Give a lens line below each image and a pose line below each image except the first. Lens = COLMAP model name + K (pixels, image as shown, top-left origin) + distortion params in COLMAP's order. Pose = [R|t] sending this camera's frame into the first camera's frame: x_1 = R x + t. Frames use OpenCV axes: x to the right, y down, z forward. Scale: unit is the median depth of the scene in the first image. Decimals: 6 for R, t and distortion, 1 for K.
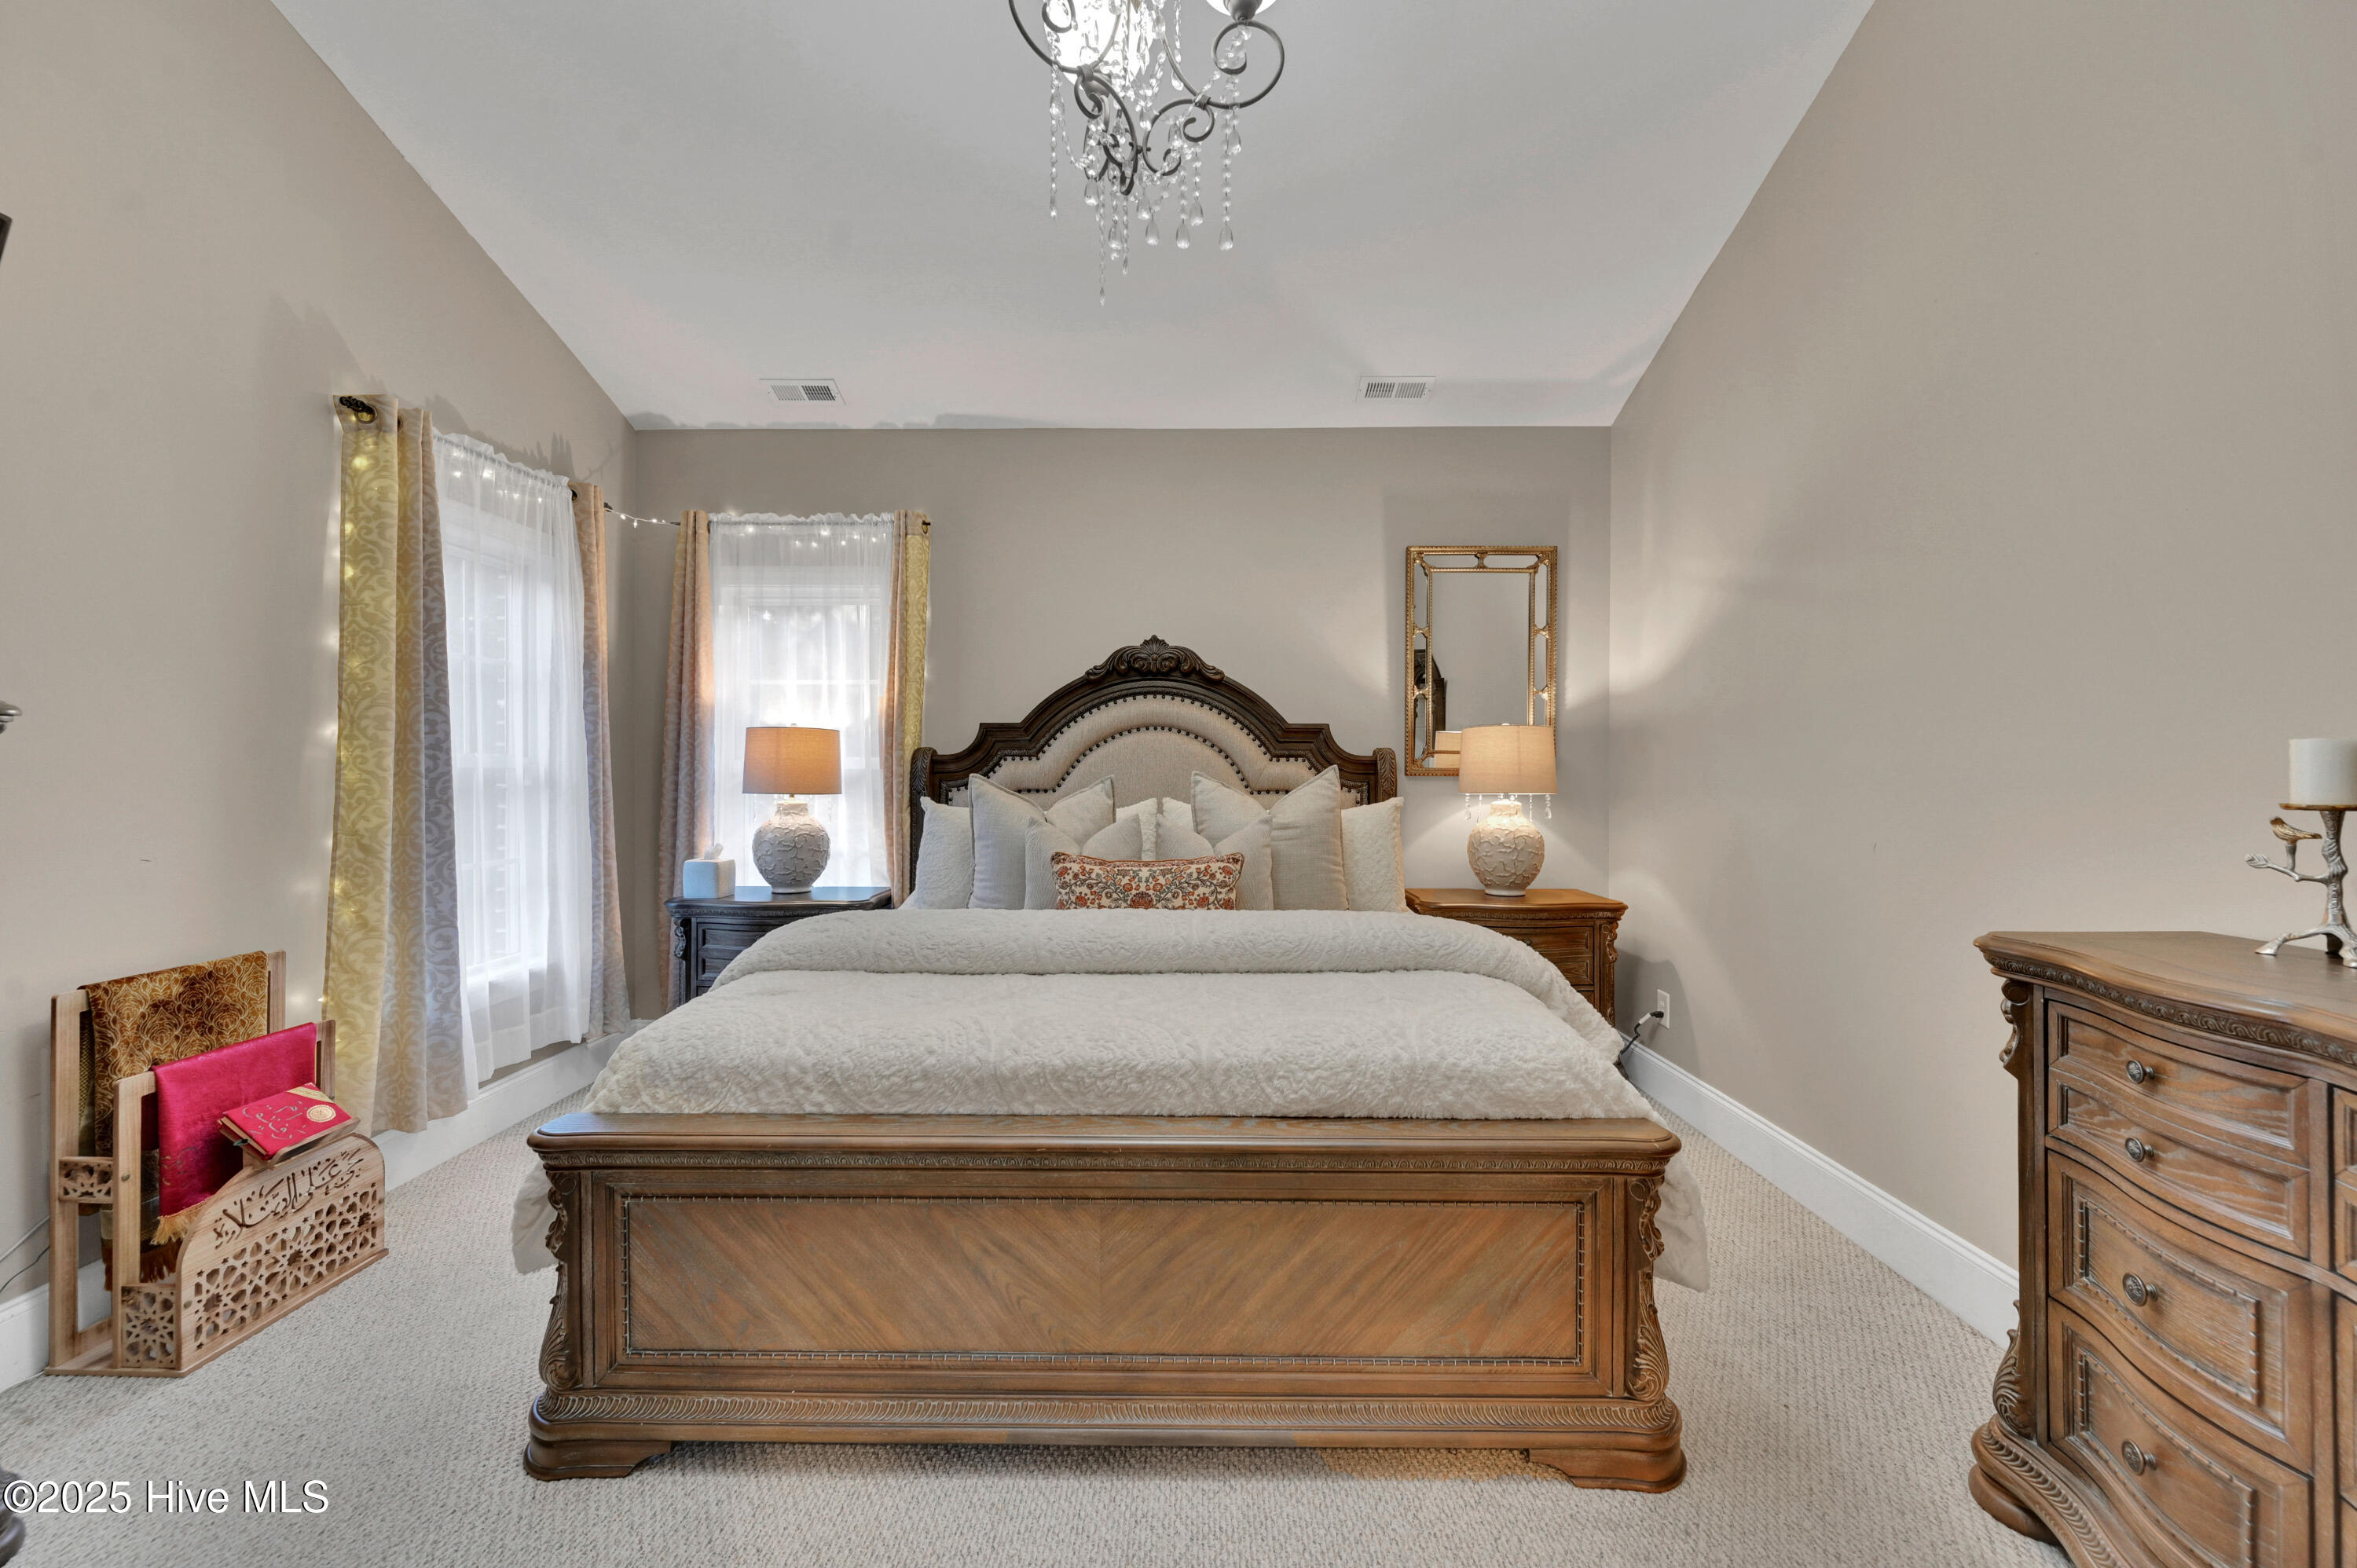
lens RADIAL K [[935.4, 0, 1178.1], [0, 935.4, 774.4], [0, 0, 1]] dist [-0.001608, 0.000157]
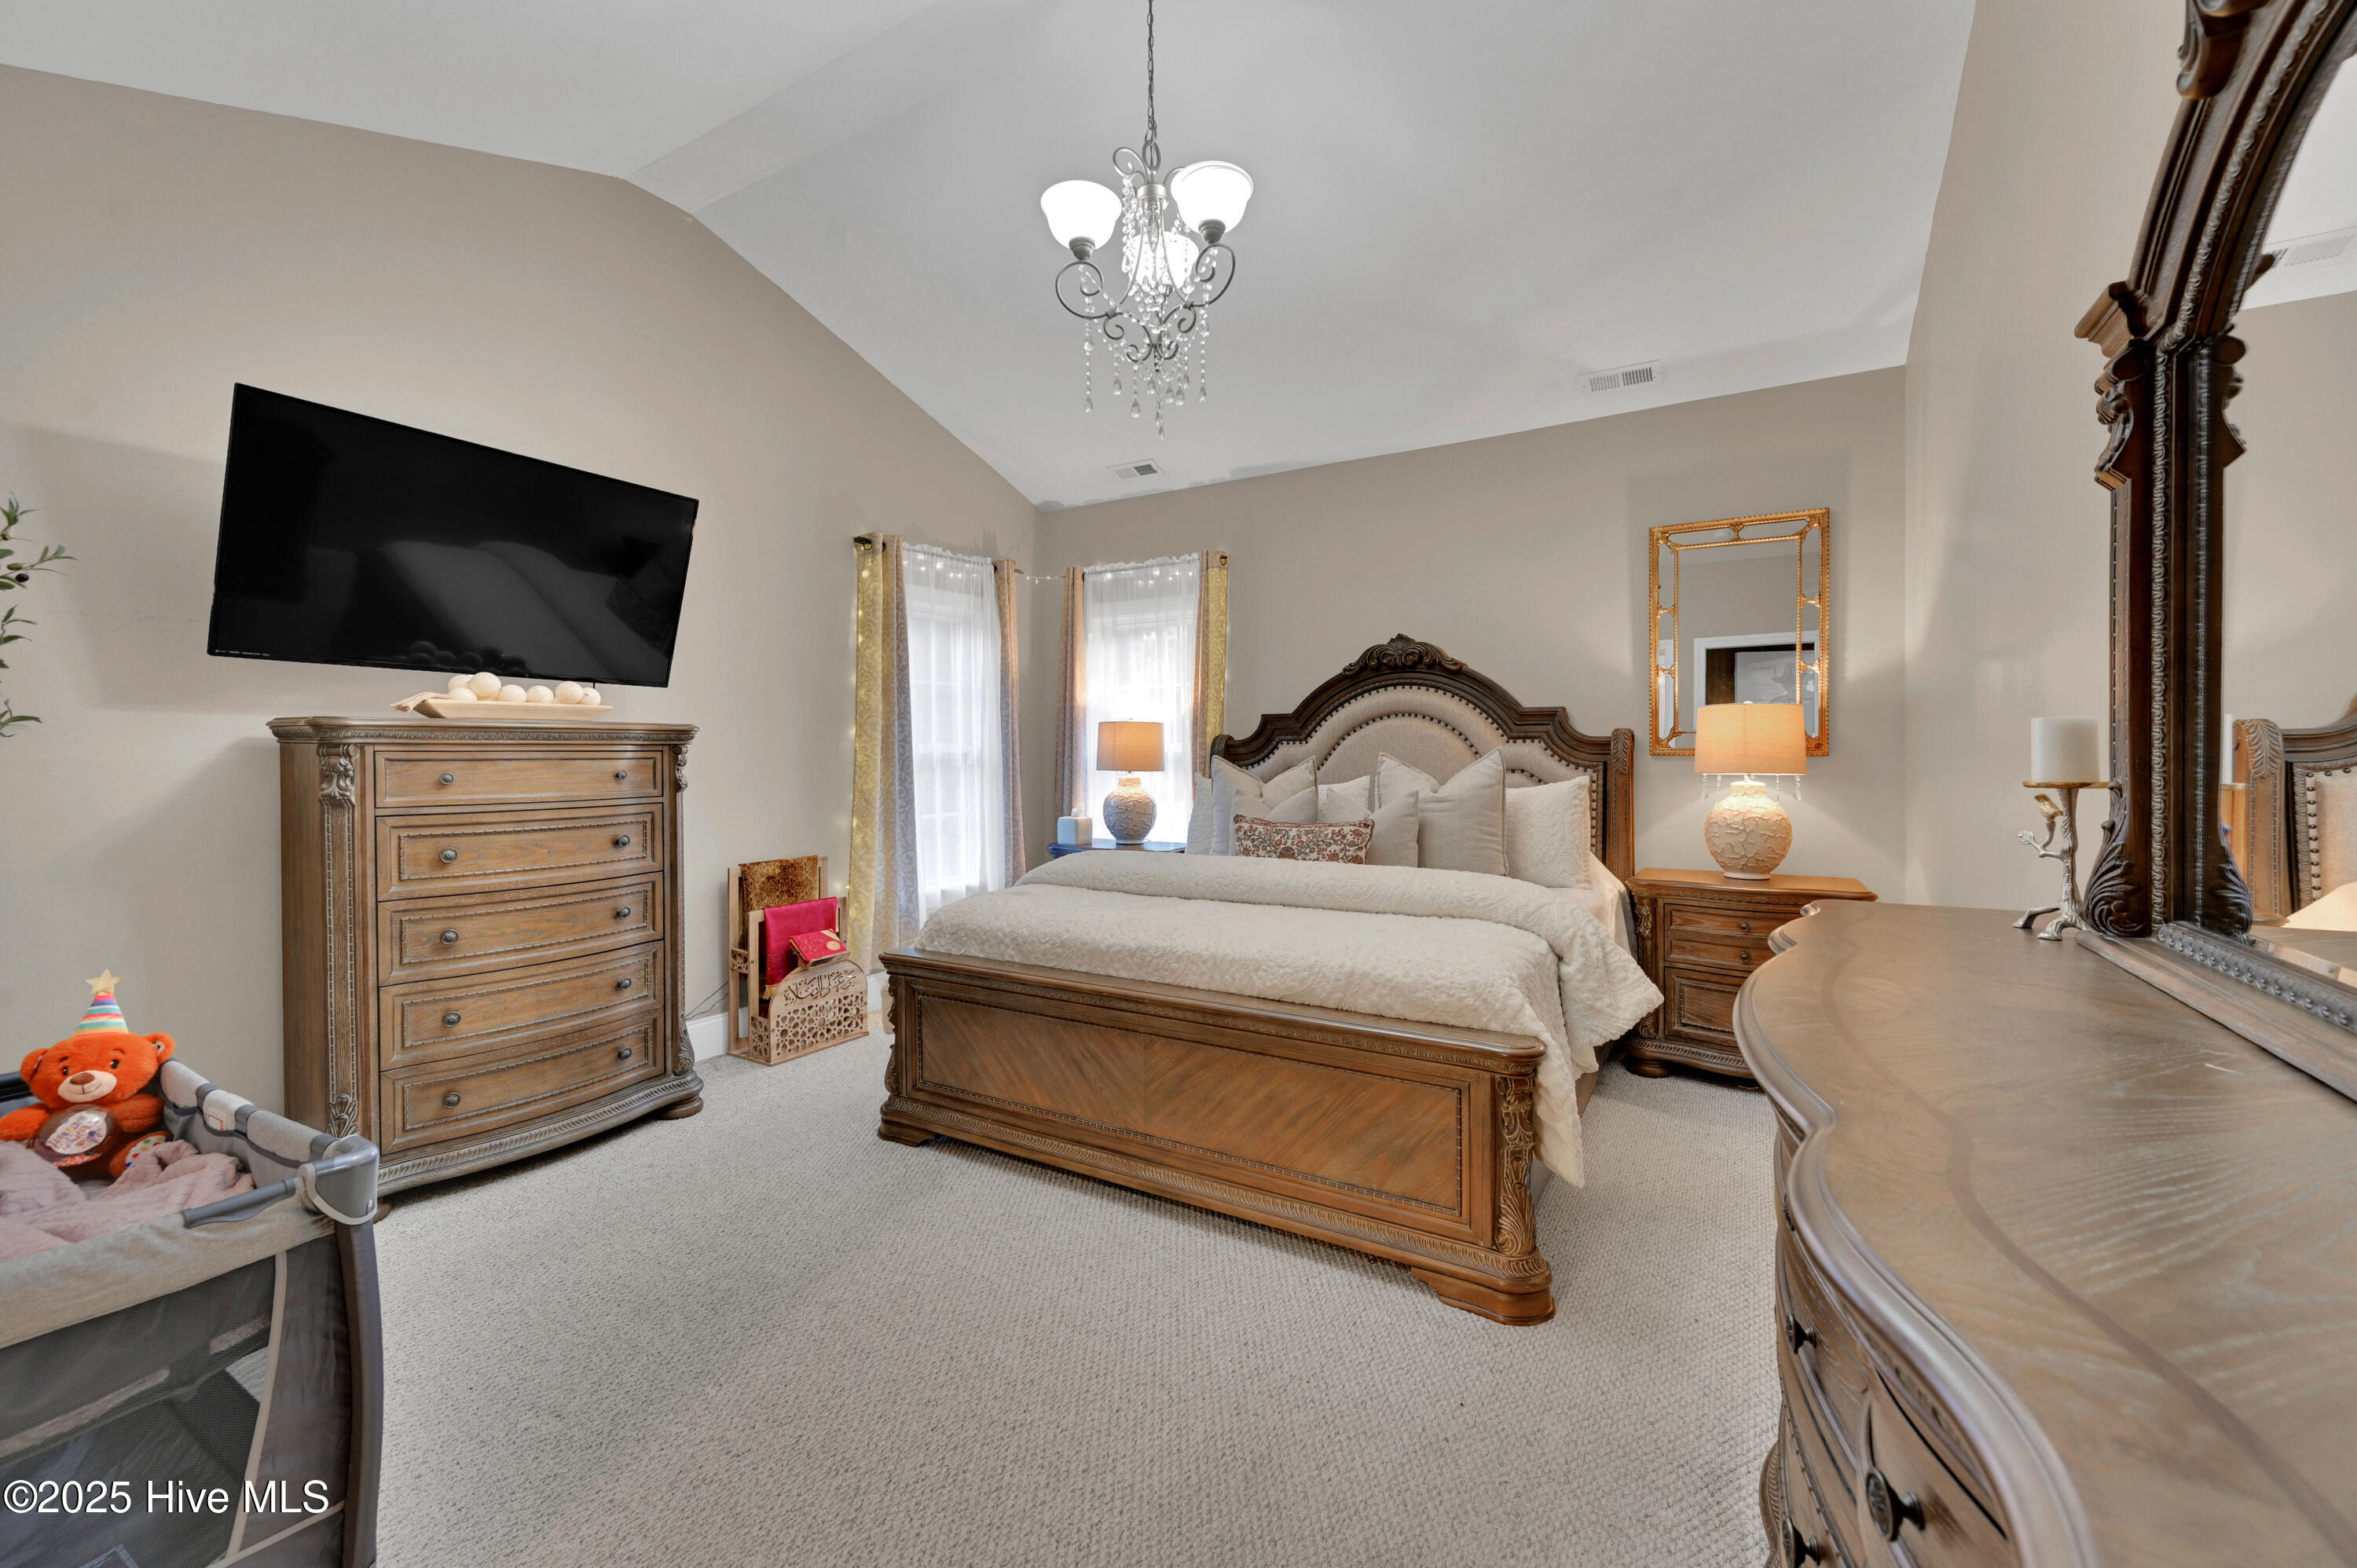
lens RADIAL K [[931.6, 0, 1181.0], [0, 931.6, 761.7], [0, 0, 1]] dist [-0.001281, -0.000060]
pose [[0.867283, -0.000438, -0.497816, 0.470351], [0.003760, 0.999977, 0.005670, 0.000612], [0.497802, -0.006789, 0.867264, -0.187021]]
